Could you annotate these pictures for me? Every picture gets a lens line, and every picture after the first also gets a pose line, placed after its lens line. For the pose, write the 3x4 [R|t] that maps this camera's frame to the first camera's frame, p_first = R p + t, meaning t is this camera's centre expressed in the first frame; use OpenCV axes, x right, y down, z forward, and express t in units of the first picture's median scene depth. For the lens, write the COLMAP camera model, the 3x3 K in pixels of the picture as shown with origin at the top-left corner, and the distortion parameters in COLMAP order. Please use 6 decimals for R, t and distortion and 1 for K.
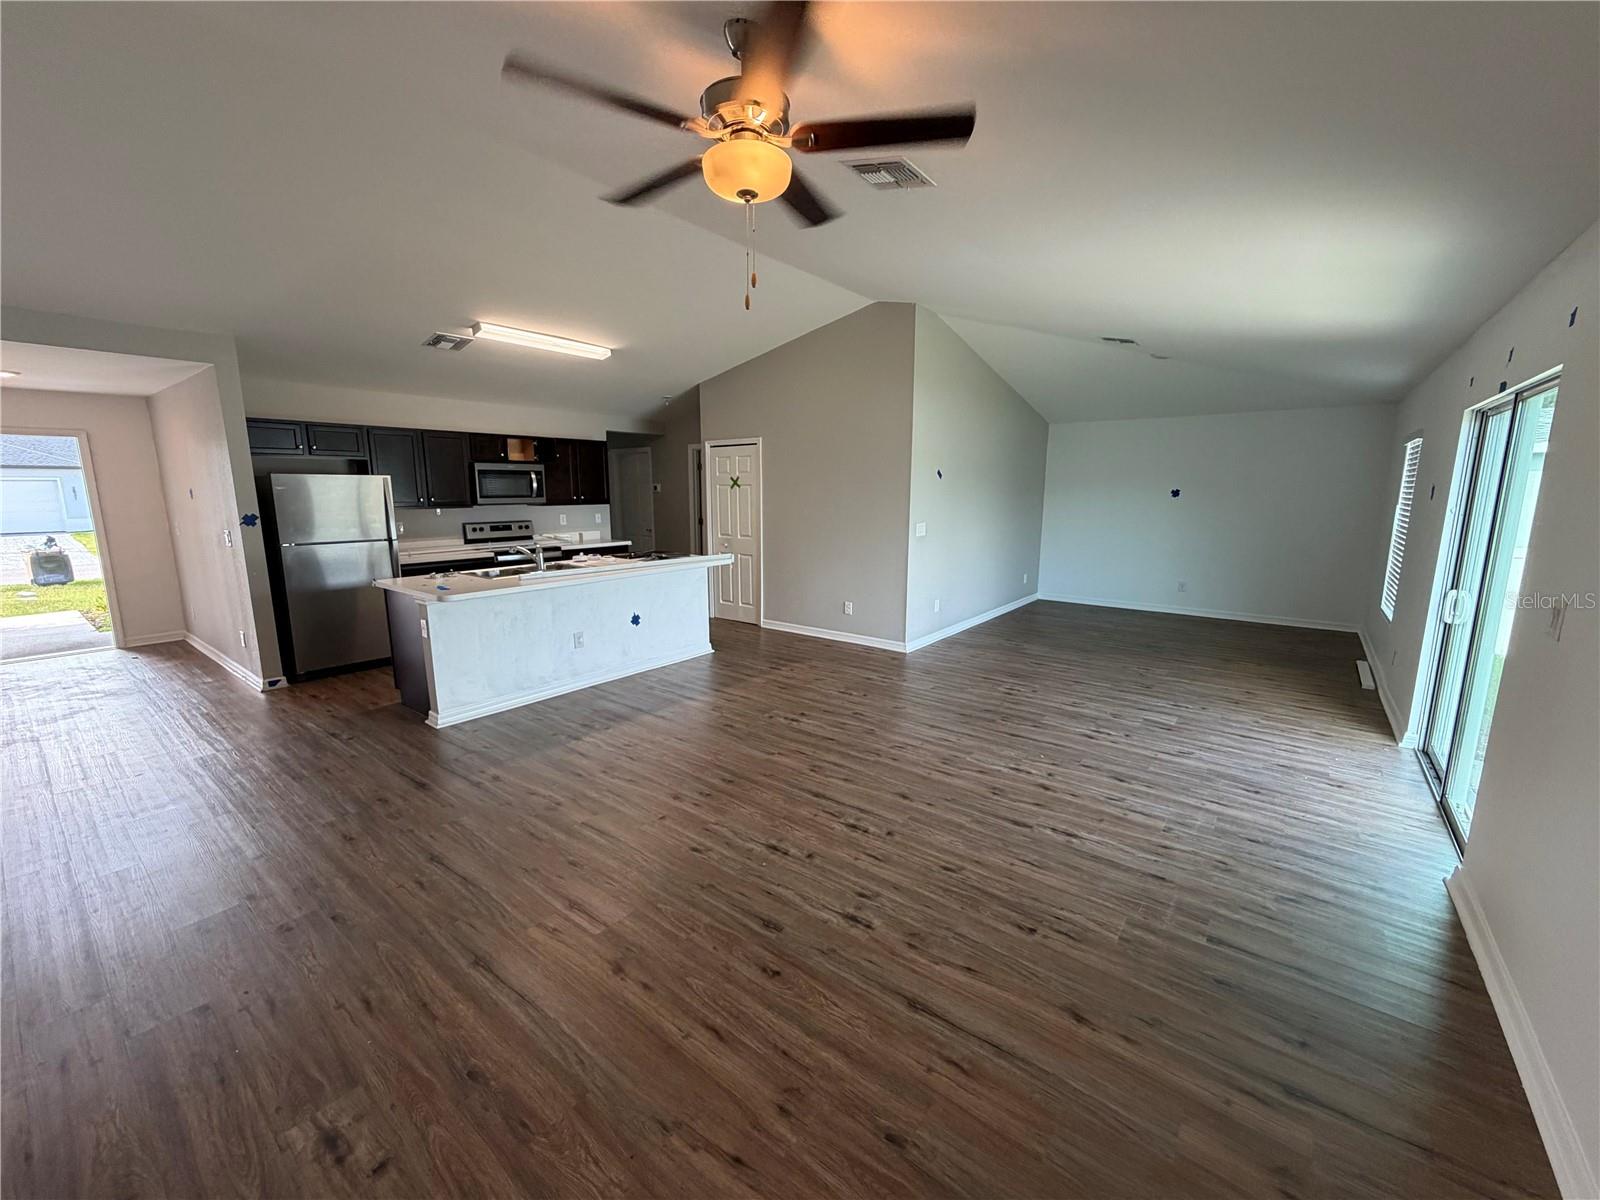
lens RADIAL K [[646.7, 0, 800.0], [0, 646.7, 600.0], [0, 0, 1]] dist [-0.001335, -0.000683]
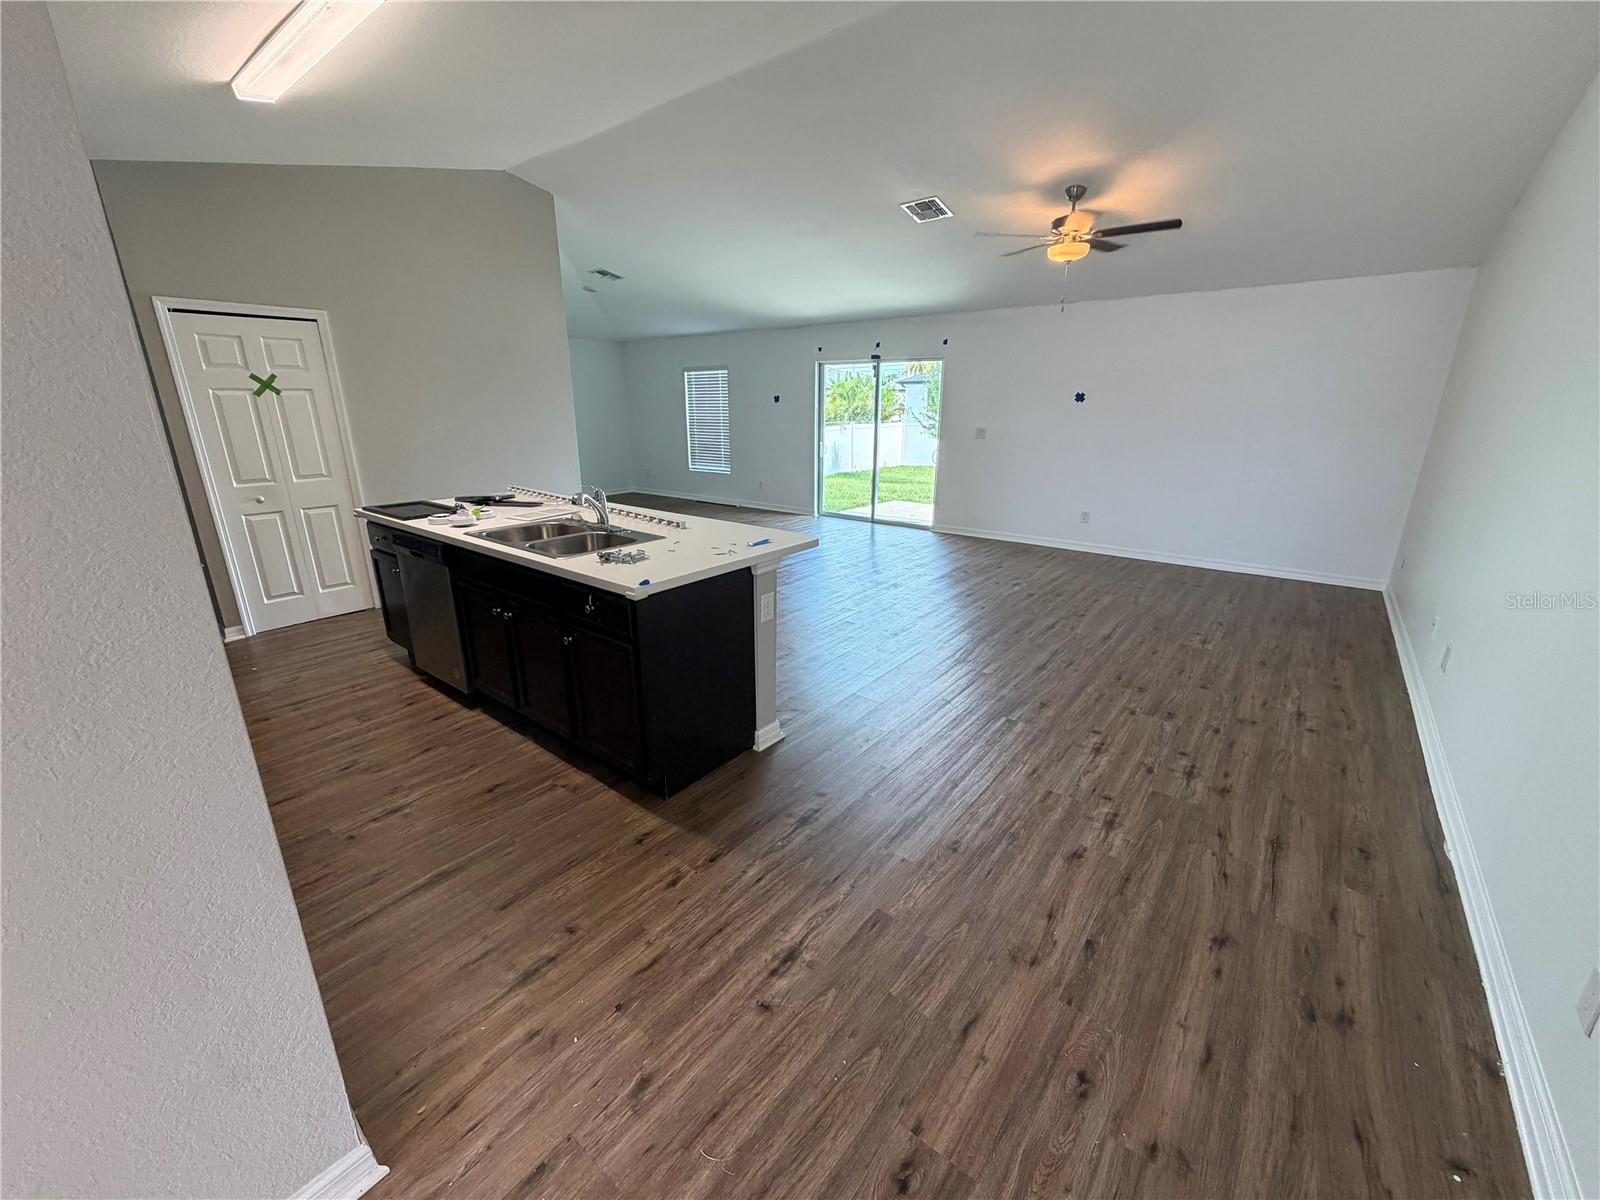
lens RADIAL K [[646.7, 0, 800.0], [0, 646.7, 600.0], [0, 0, 1]] dist [-0.001335, -0.000683]
pose [[0.012372, -0.314340, 0.949230, -2.179111], [0.173401, 0.935594, 0.307565, -0.304021], [-0.984774, 0.160792, 0.066082, 1.641432]]
